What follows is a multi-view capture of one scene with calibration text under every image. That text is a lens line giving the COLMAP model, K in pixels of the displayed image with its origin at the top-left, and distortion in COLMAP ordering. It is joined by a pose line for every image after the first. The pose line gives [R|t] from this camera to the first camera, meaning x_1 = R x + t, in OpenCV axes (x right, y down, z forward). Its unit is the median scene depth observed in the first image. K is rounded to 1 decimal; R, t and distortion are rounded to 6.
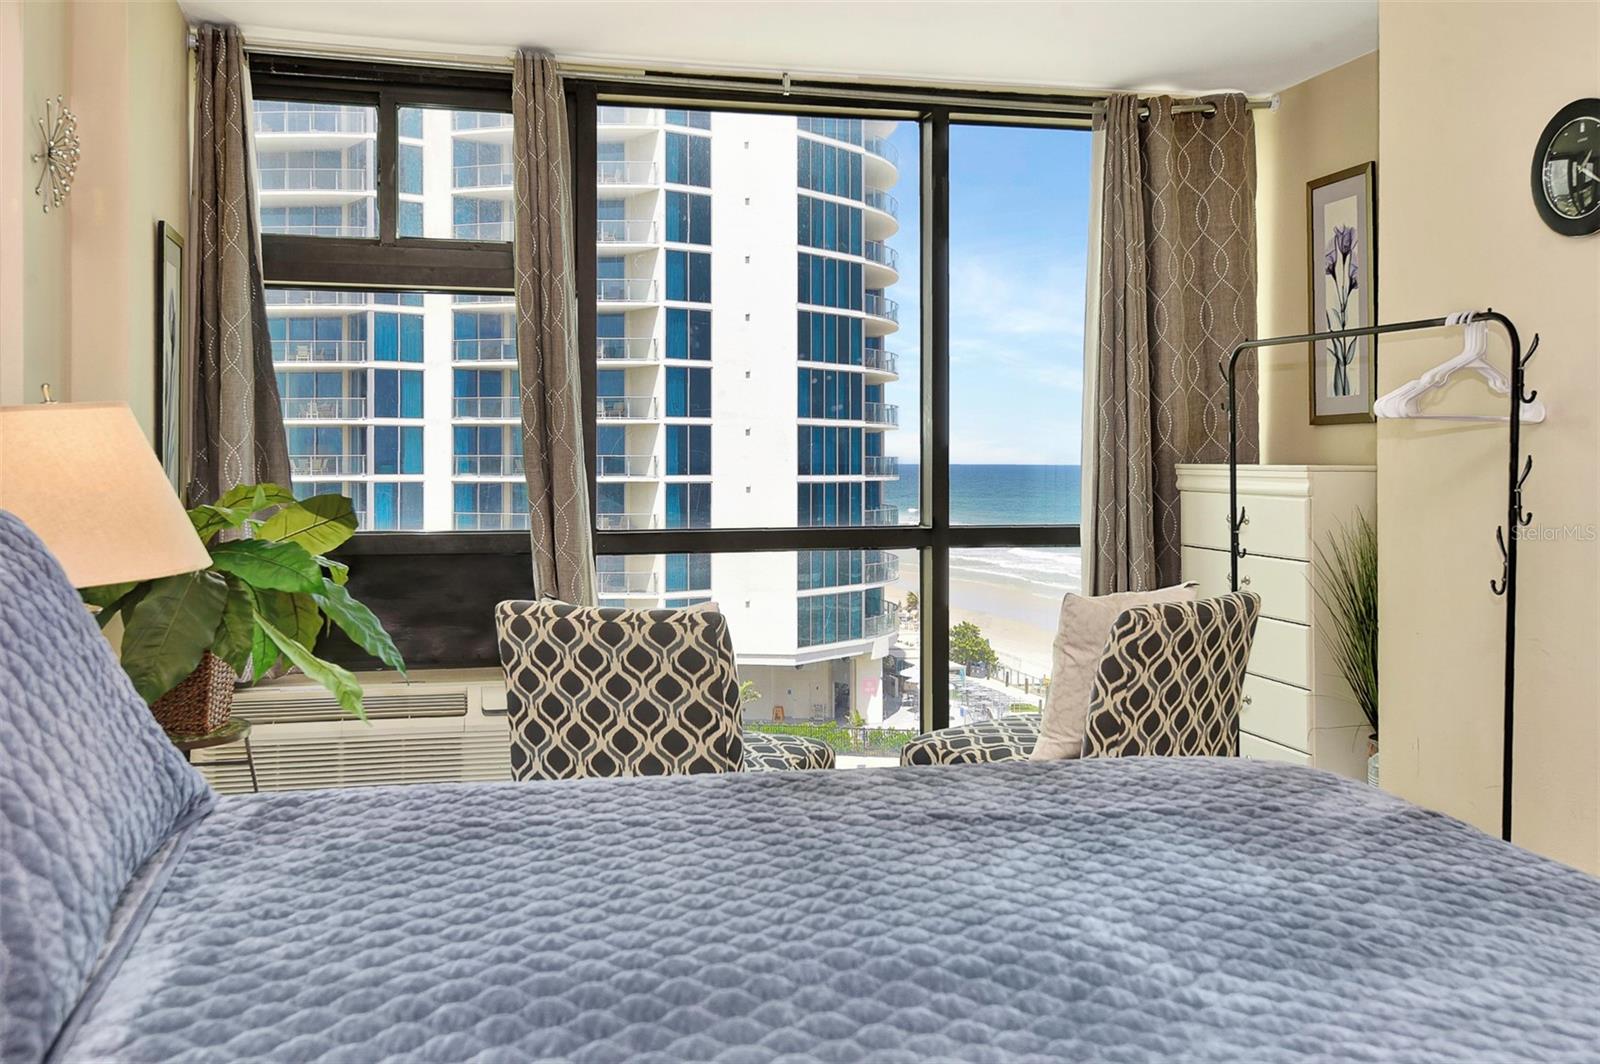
lens RADIAL K [[1529.8, 0, 804.8], [0, 1529.8, 451.7], [0, 0, 1]] dist [0.014163, 0.005119]
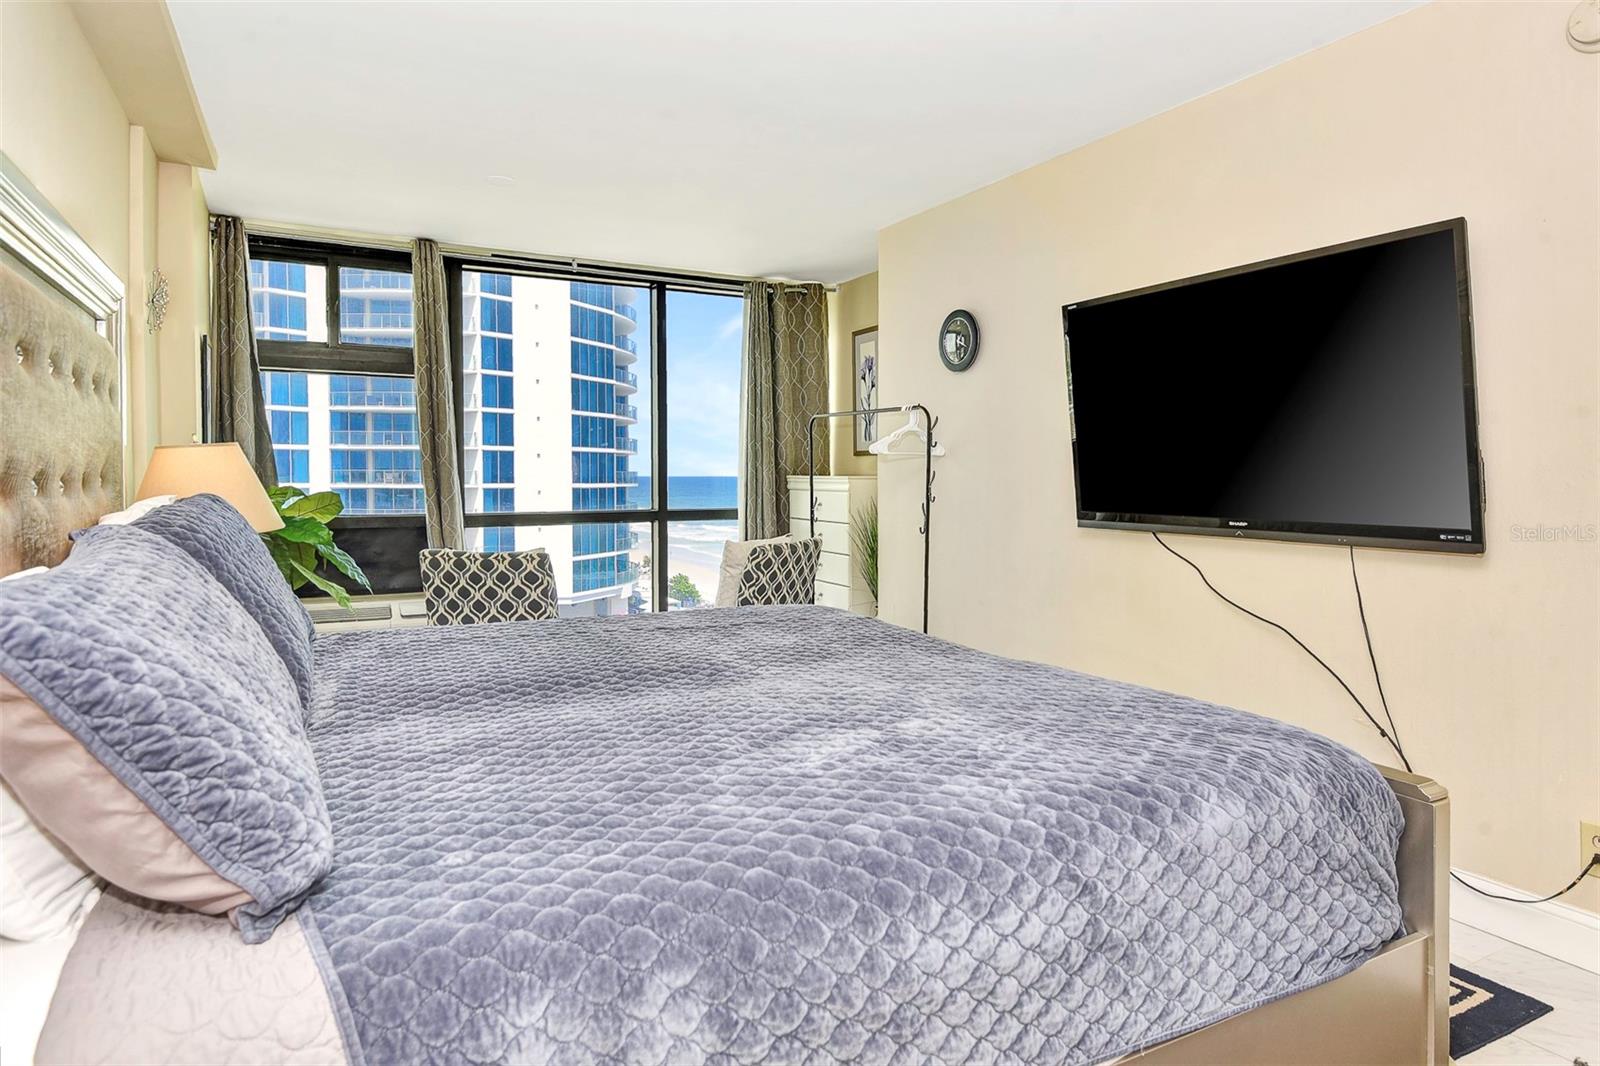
lens RADIAL K [[951.8, 0, 875.8], [0, 951.8, 506.1], [0, 0, 1]] dist [-0.046635, -0.000387]
pose [[0.953170, -0.010082, 0.302266, -0.013366], [-0.001976, 0.999215, 0.039559, -0.001225], [-0.302427, -0.038304, 0.952403, -0.176963]]
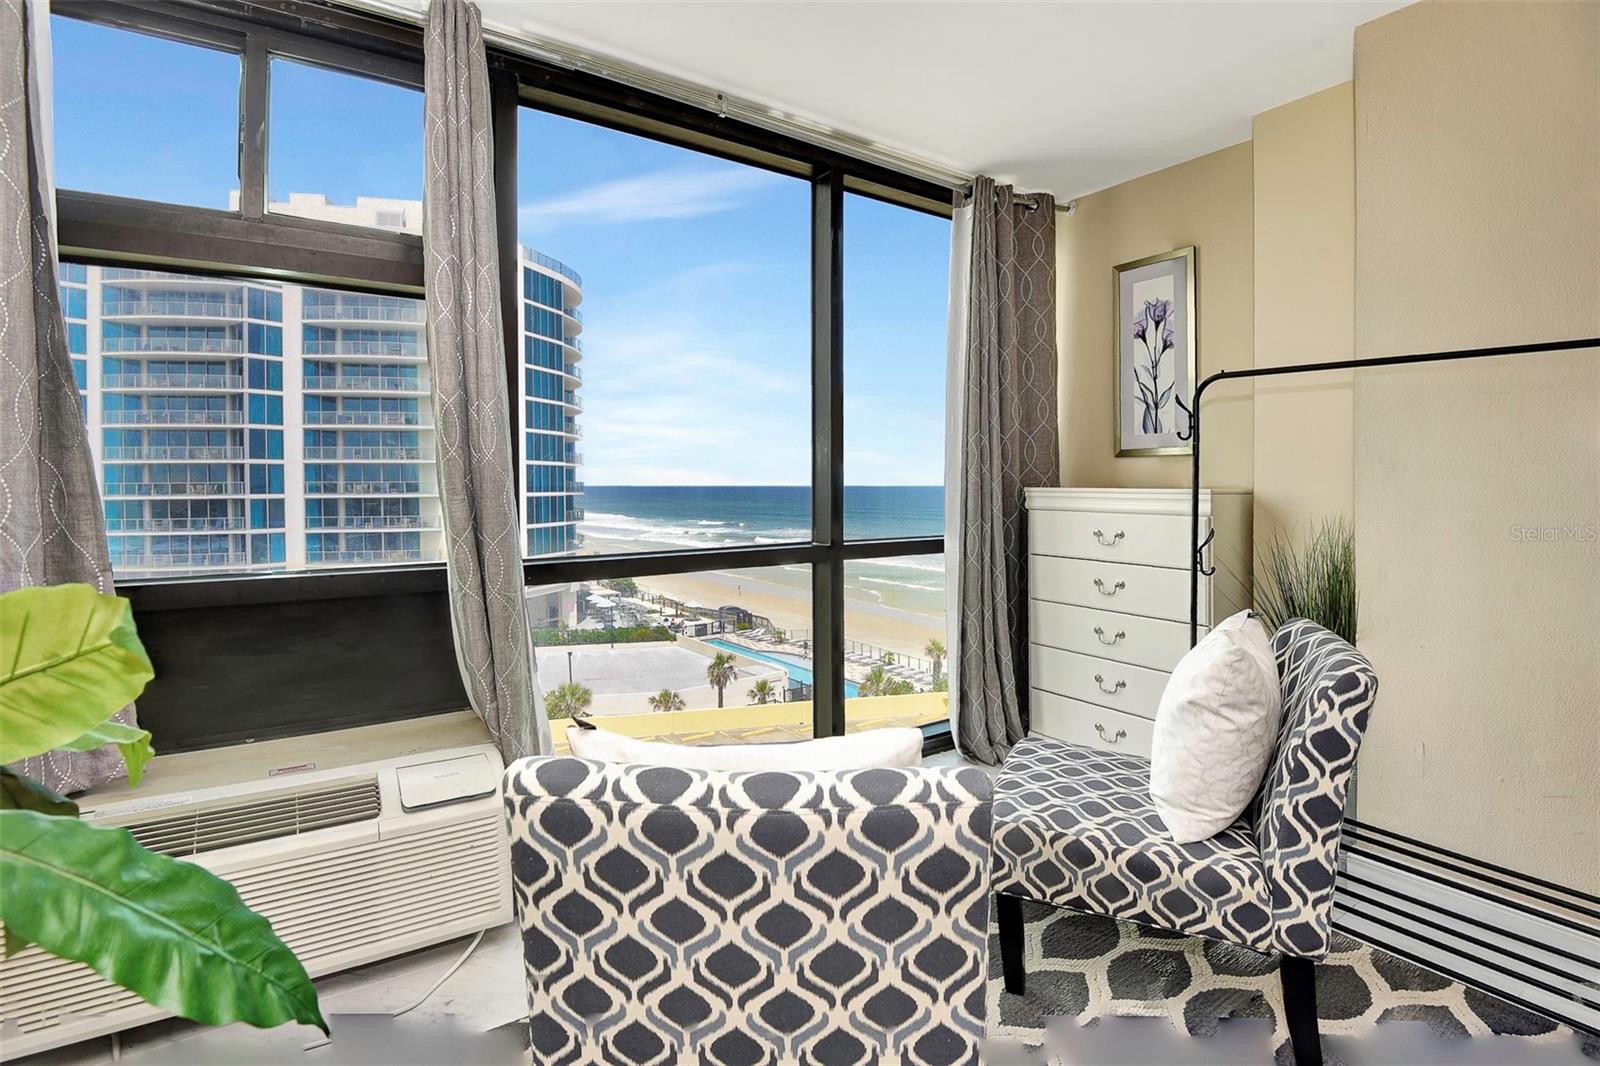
lens RADIAL K [[738.7, 0, 802.4], [0, 738.7, 505.1], [0, 0, 1]] dist [-0.017813, -0.017397]
pose [[0.930433, -0.011128, 0.366293, -0.140665], [-0.001590, 0.999407, 0.034400, 0.001867], [-0.366458, -0.032589, 0.929864, 0.528556]]
